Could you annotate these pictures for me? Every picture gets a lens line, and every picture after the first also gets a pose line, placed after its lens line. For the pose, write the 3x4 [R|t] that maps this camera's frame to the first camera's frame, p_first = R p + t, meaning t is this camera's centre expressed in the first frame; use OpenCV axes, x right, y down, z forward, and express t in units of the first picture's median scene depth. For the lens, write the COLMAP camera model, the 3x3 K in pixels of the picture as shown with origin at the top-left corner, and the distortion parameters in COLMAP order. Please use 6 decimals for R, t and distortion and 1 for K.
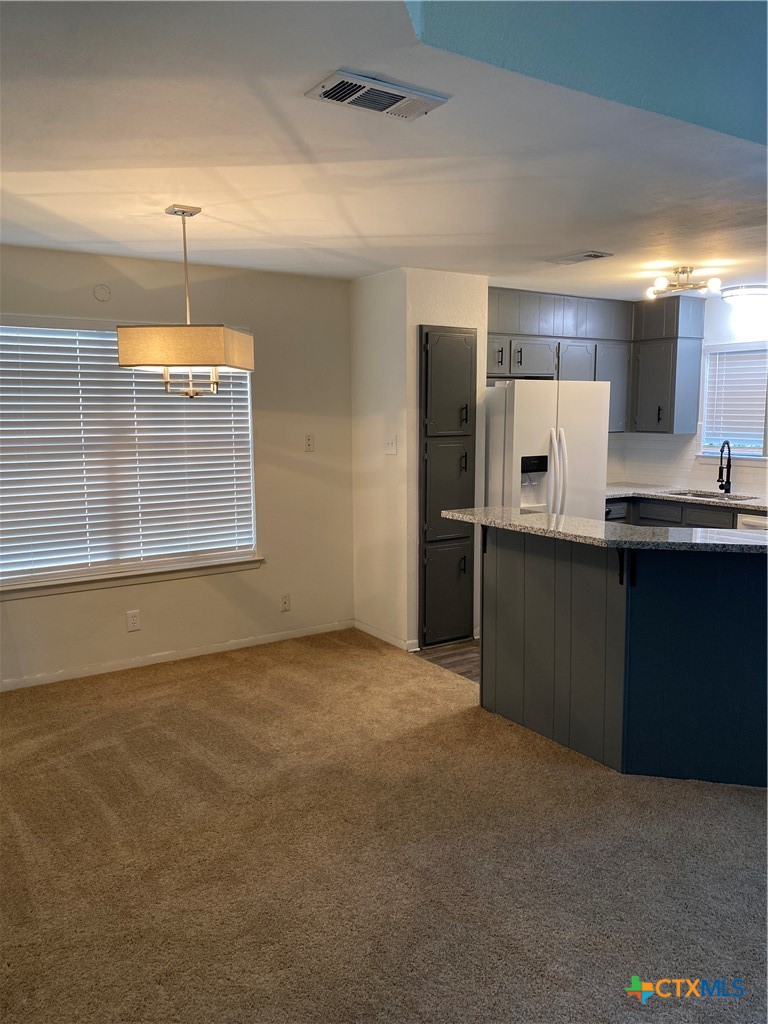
lens RADIAL K [[760.2, 0, 379.1], [0, 760.2, 516.6], [0, 0, 1]] dist [0.069420, -0.081109]
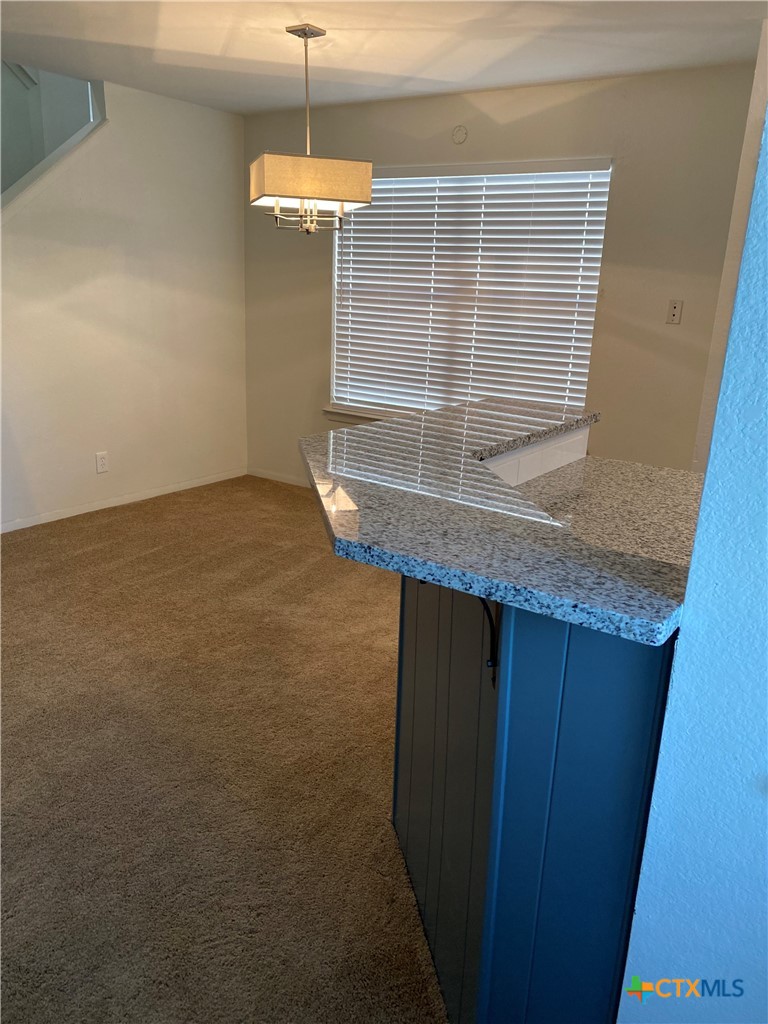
lens RADIAL K [[760.2, 0, 382.0], [0, 760.2, 511.1], [0, 0, 1]] dist [0.069420, -0.081109]
pose [[0.465225, 0.288573, -0.836834, 0.544604], [-0.166517, 0.957022, 0.237446, -0.046998], [0.869389, 0.028881, 0.493283, 0.436795]]
